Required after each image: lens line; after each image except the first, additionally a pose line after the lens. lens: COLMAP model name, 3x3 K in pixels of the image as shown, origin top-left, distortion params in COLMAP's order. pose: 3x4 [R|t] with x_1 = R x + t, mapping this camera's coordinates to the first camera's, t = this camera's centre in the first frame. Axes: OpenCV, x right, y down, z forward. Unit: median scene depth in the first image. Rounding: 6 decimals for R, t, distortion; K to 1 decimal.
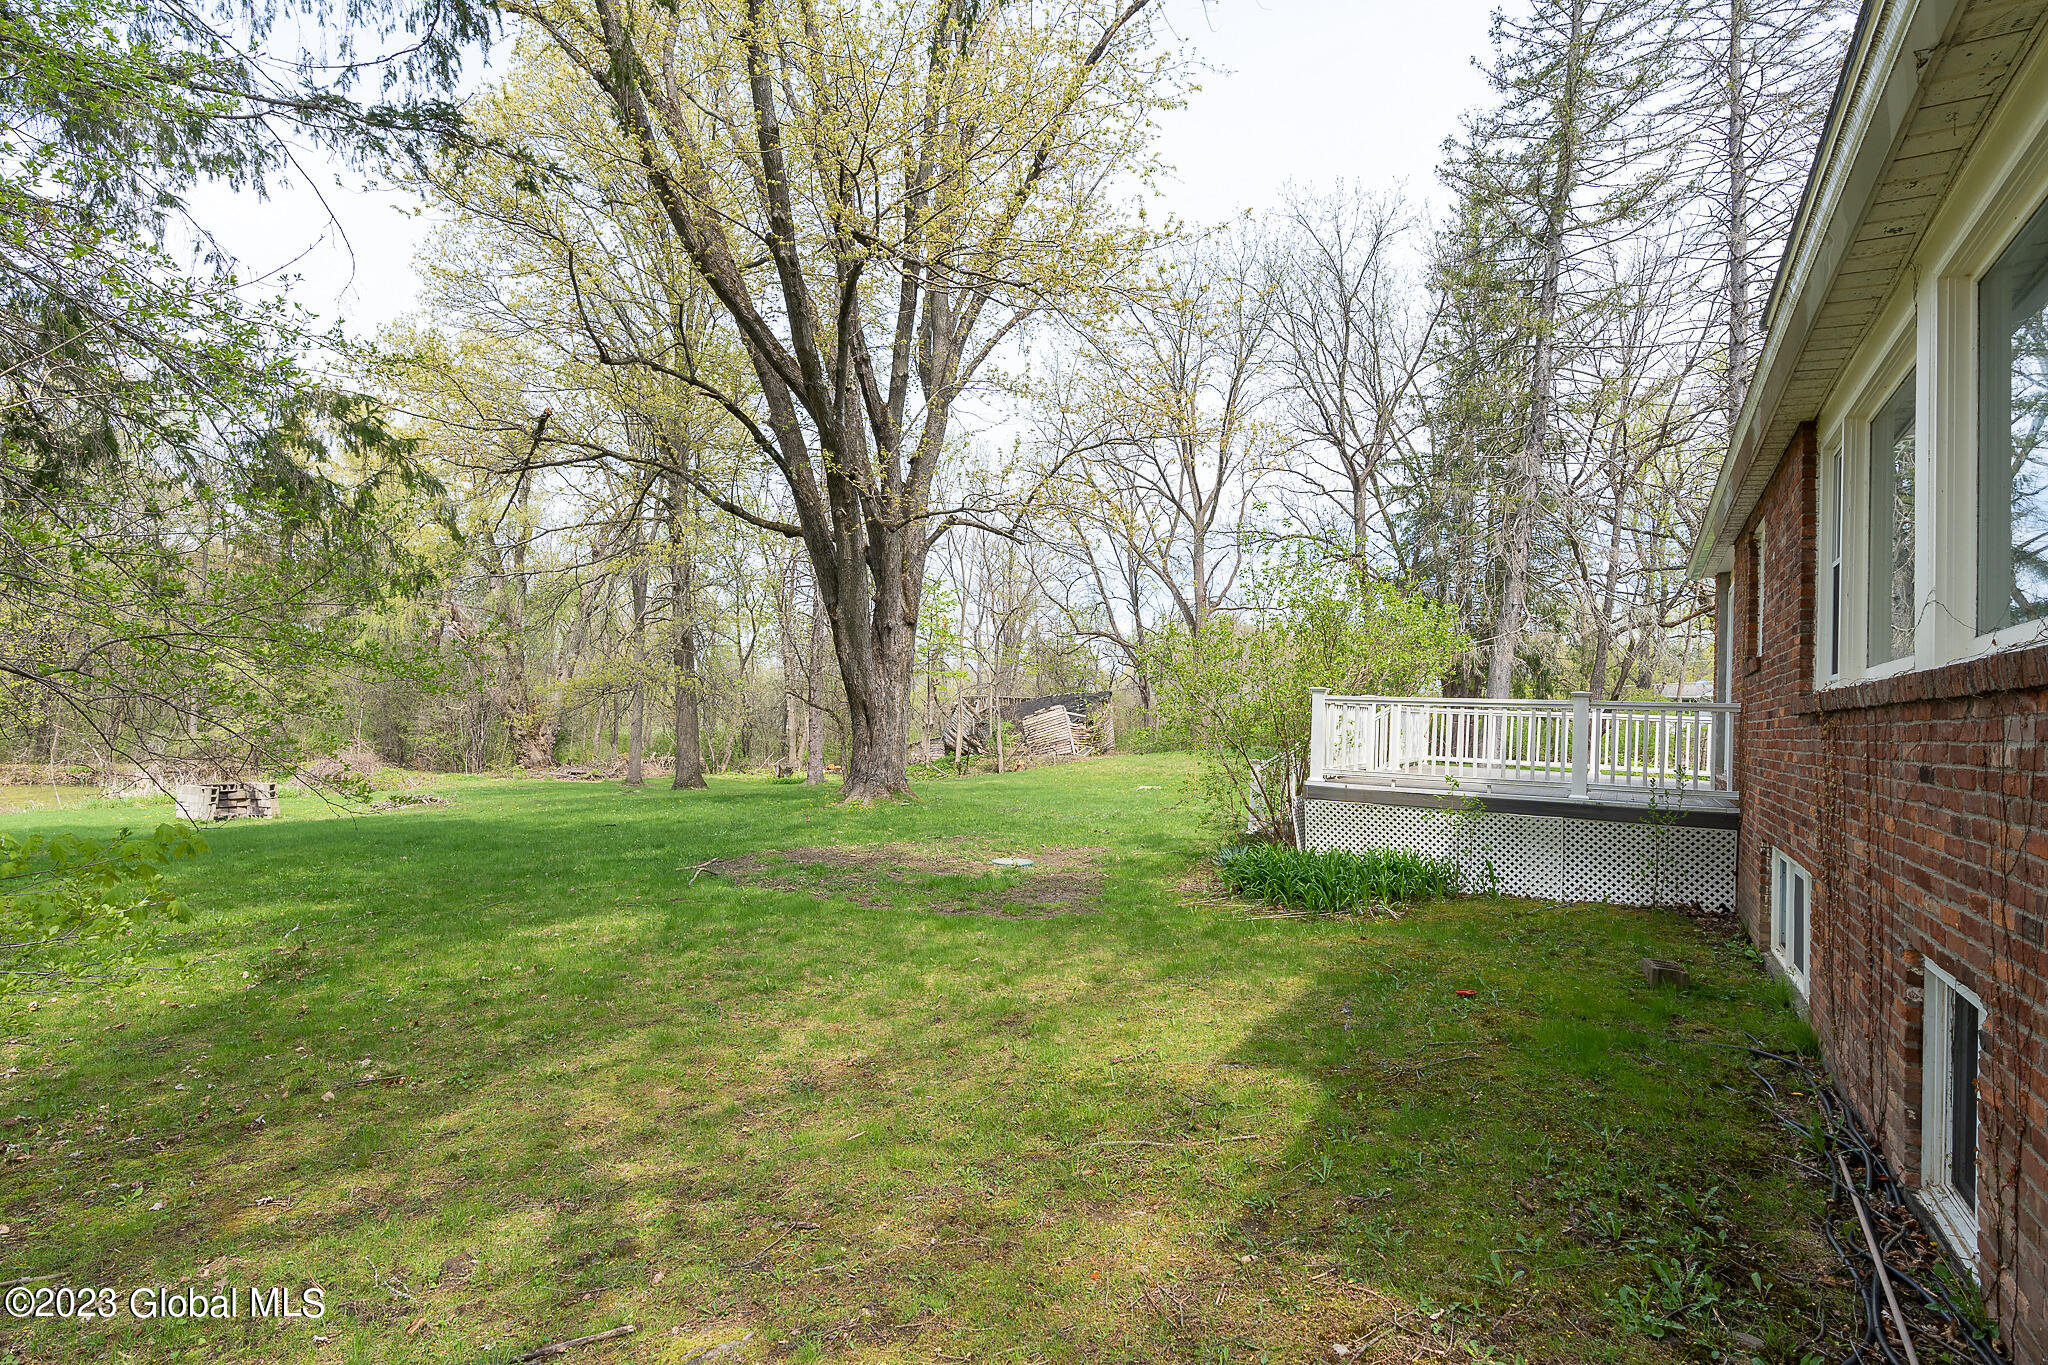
lens RADIAL K [[1025.2, 0, 999.0], [0, 1025.2, 671.4], [0, 0, 1]] dist [0.001645, 0.000922]
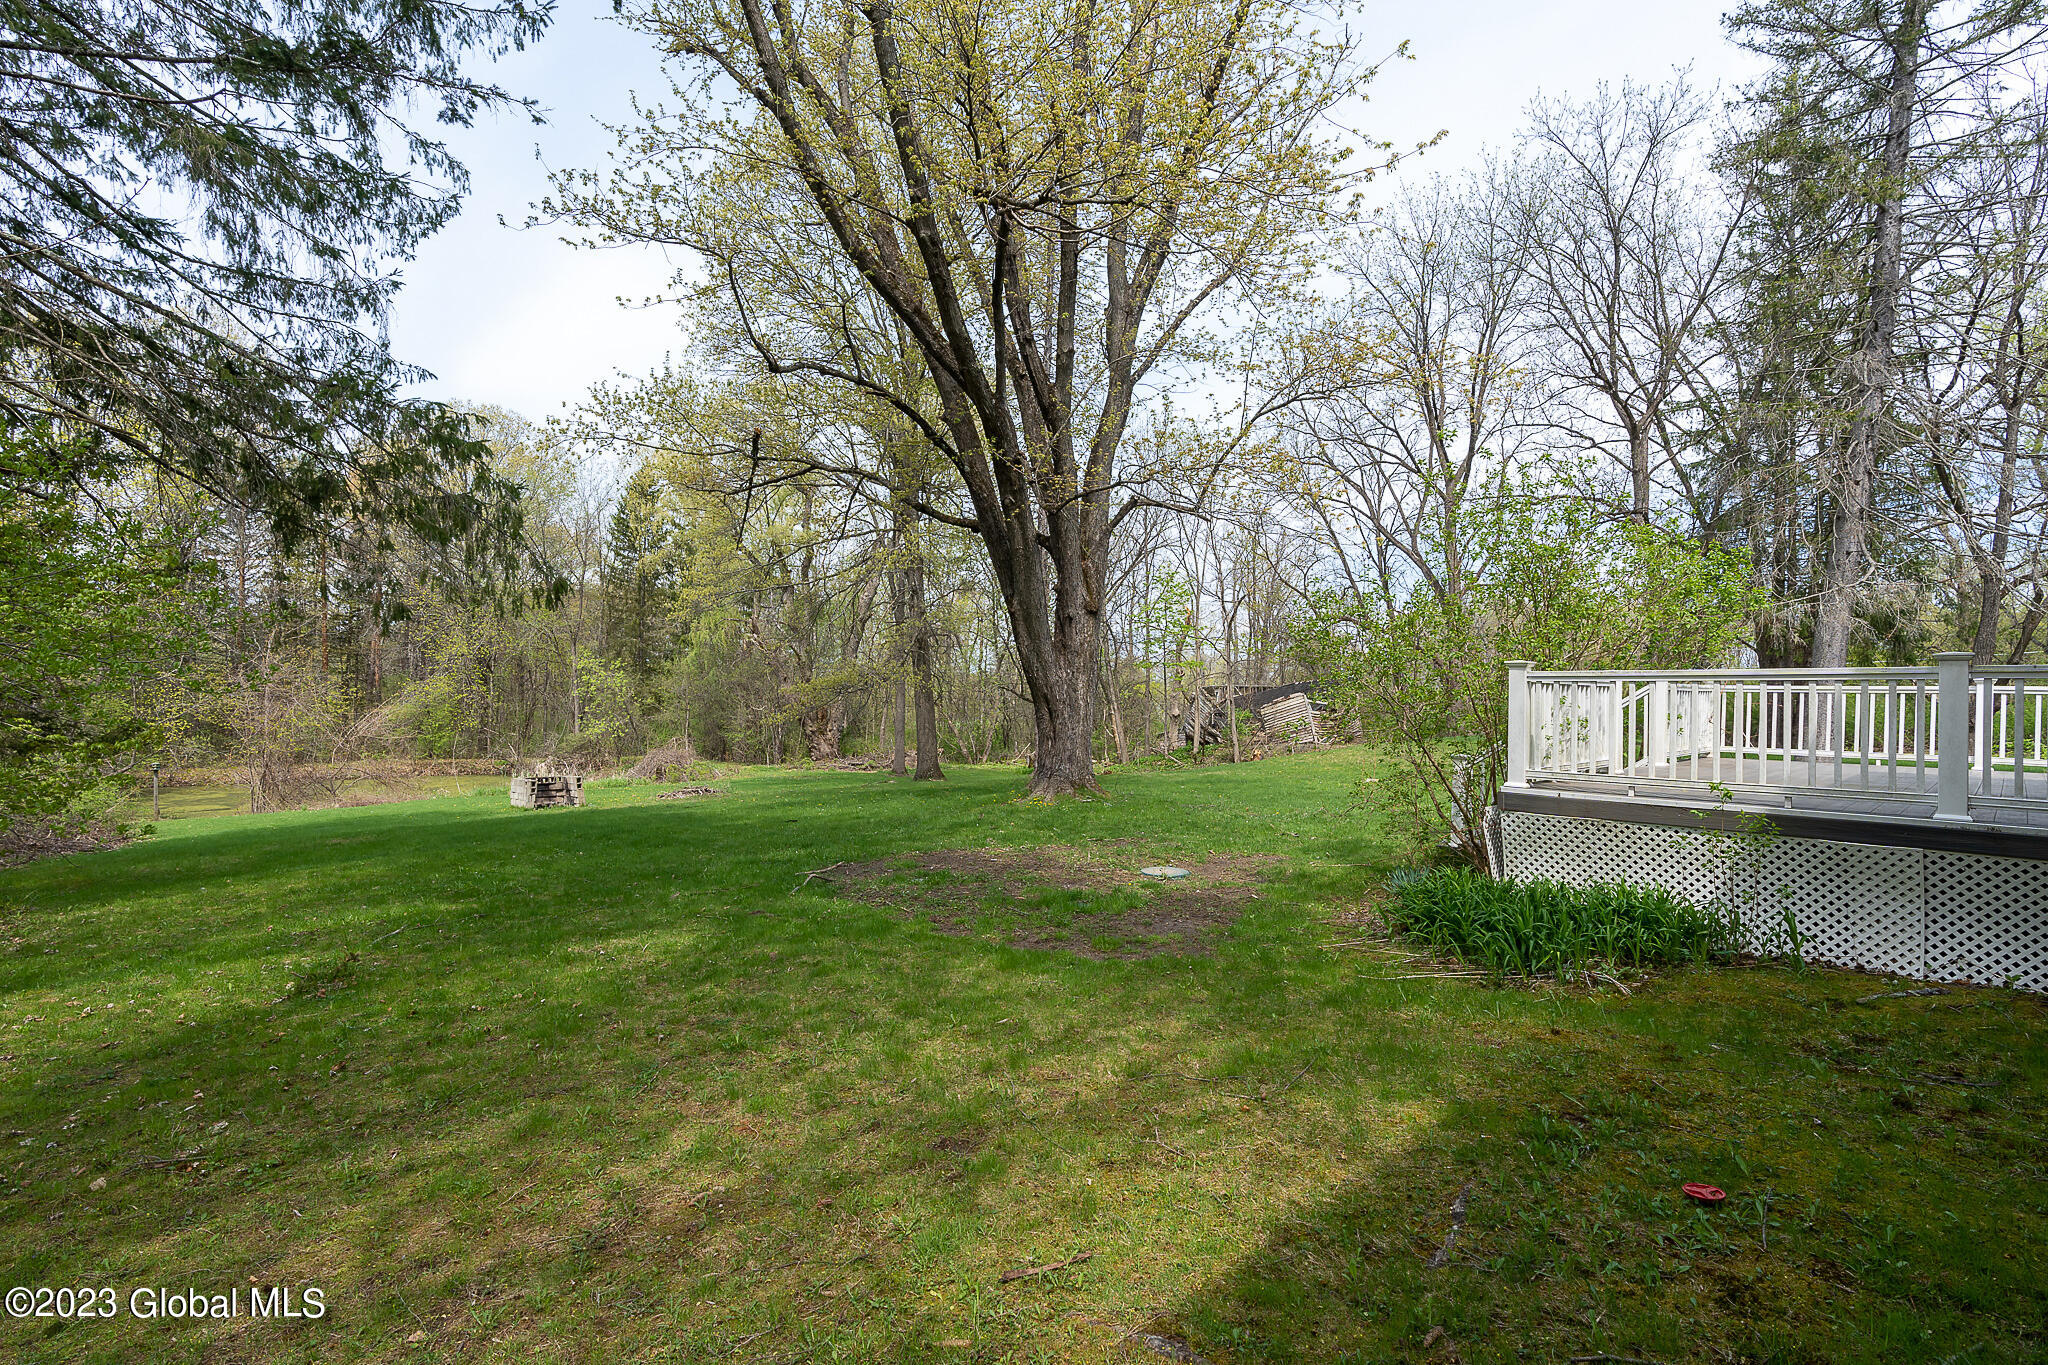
lens RADIAL K [[942.8, 0, 999.9], [0, 942.8, 680.9], [0, 0, 1]] dist [-0.009110, 0.005311]
pose [[0.960451, -0.028972, -0.276939, 0.072828], [0.033155, 0.999396, 0.010432, 0.005493], [0.276469, -0.019201, 0.960831, 0.125728]]
